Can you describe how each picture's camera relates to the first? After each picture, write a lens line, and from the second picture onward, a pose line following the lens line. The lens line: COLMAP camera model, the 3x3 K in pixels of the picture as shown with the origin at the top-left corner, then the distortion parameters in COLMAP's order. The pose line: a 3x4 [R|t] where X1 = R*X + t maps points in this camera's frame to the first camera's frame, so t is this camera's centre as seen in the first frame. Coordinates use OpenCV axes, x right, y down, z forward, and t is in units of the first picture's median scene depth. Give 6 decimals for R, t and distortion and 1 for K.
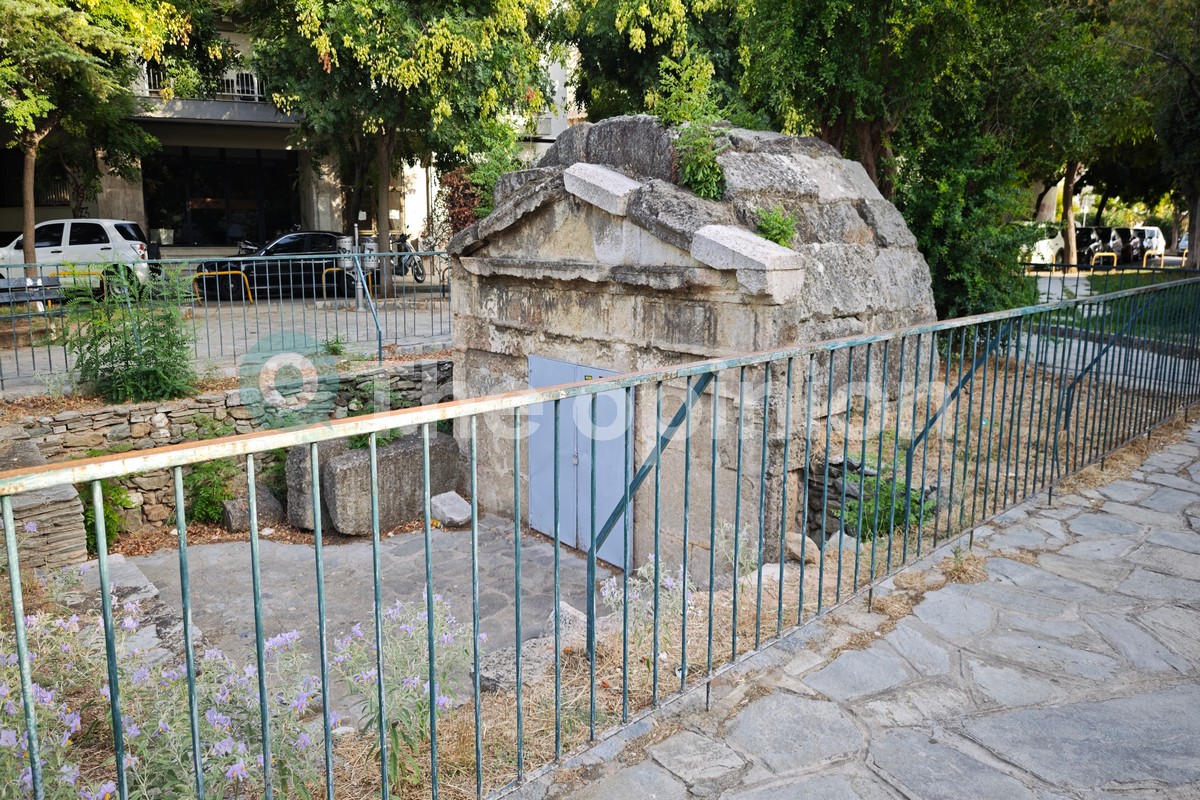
lens RADIAL K [[807.2, 0, 601.2], [0, 807.2, 353.7], [0, 0, 1]] dist [0.047052, -0.053156]
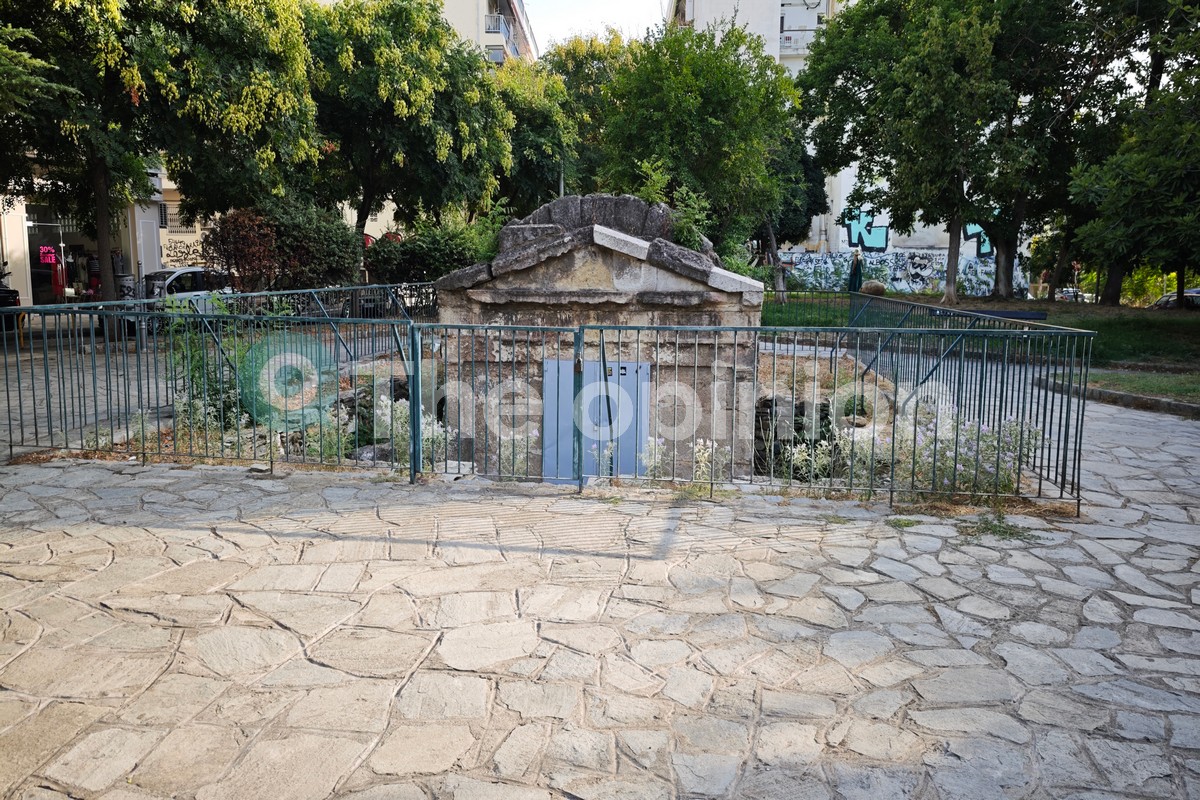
lens RADIAL K [[807.2, 0, 601.2], [0, 807.2, 353.7], [0, 0, 1]] dist [0.047052, -0.053156]
pose [[0.769167, -0.062067, 0.636027, -0.857954], [0.092581, 0.995595, -0.014806, 0.020350], [-0.632306, 0.070273, 0.771525, -0.118104]]
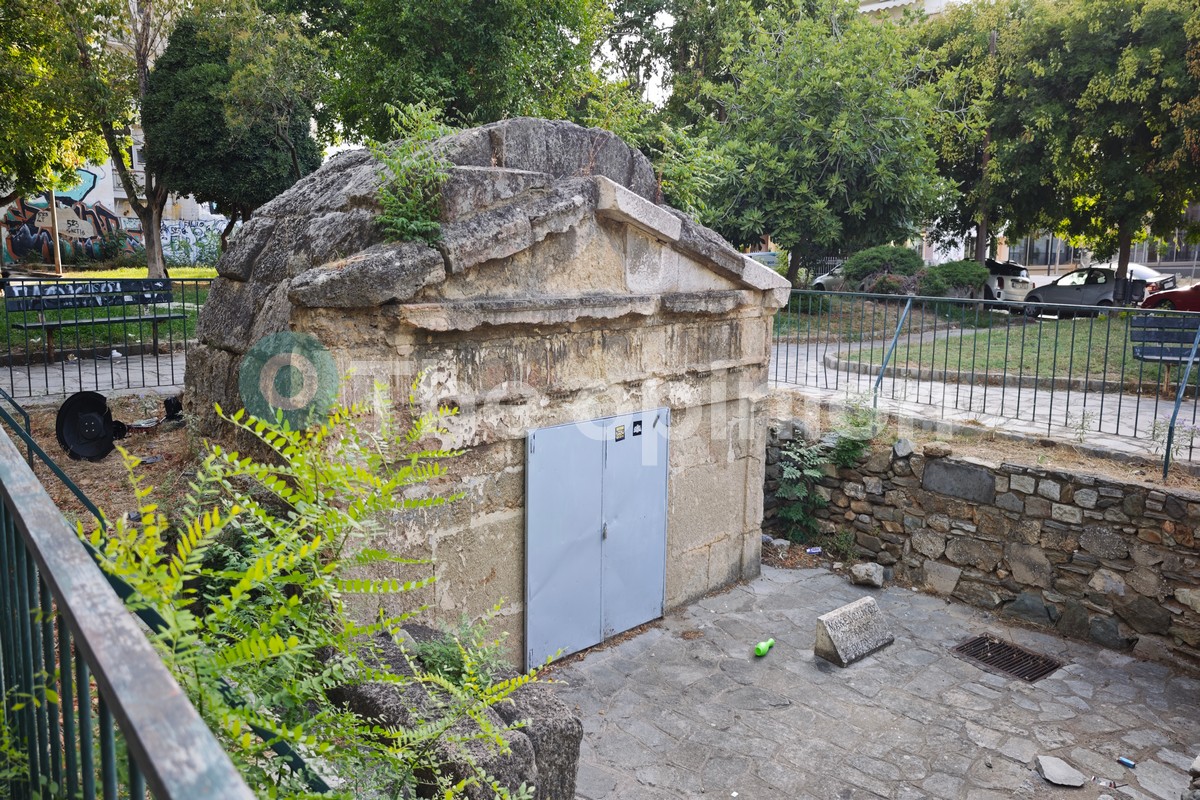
lens RADIAL K [[807.2, 0, 601.2], [0, 807.2, 353.7], [0, 0, 1]] dist [0.047052, -0.053156]
pose [[0.011444, -0.132029, 0.991180, -0.760561], [0.140889, 0.981569, 0.129122, -0.143838], [-0.989959, 0.138168, 0.029835, 0.875804]]
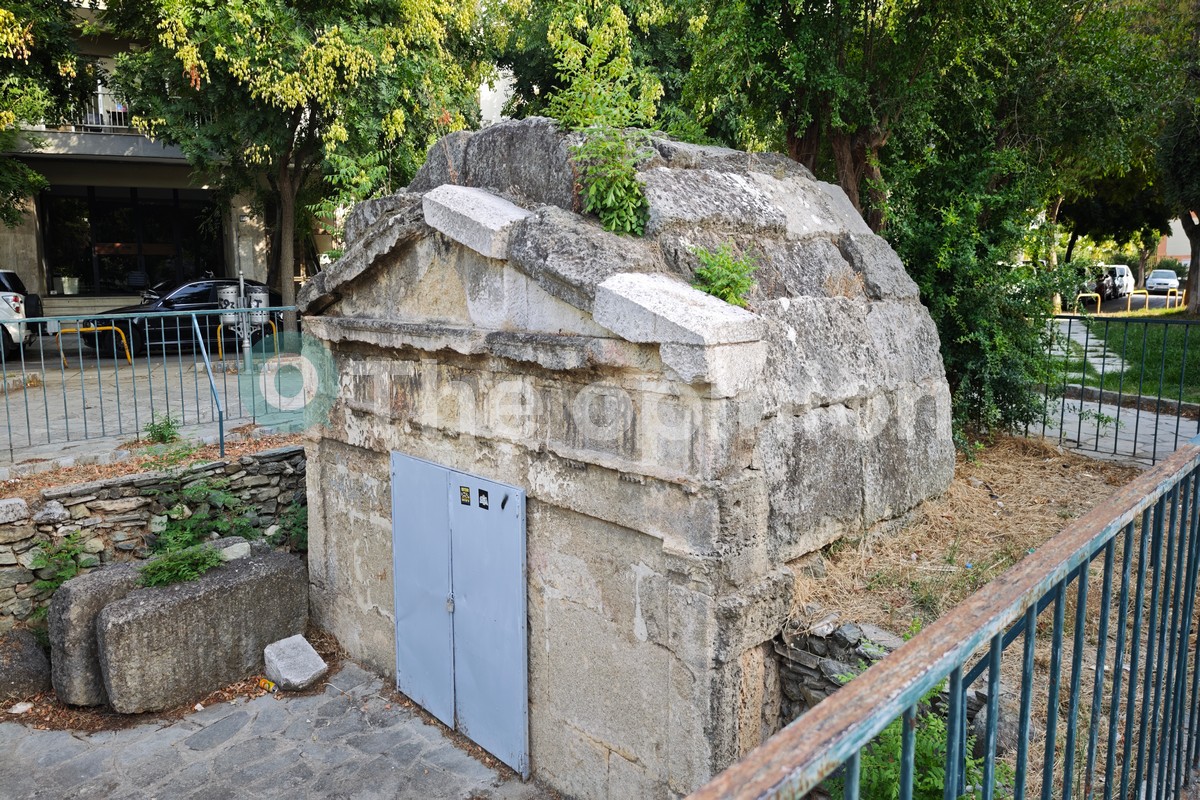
lens RADIAL K [[816.2, 0, 588.2], [0, 816.2, 373.2], [0, 0, 1]] dist [0.052719, -0.055832]
pose [[0.999669, -0.011528, 0.022984, 0.067595], [0.012199, 0.999498, -0.029254, -0.043744], [-0.022635, 0.029525, 0.999308, 0.255165]]
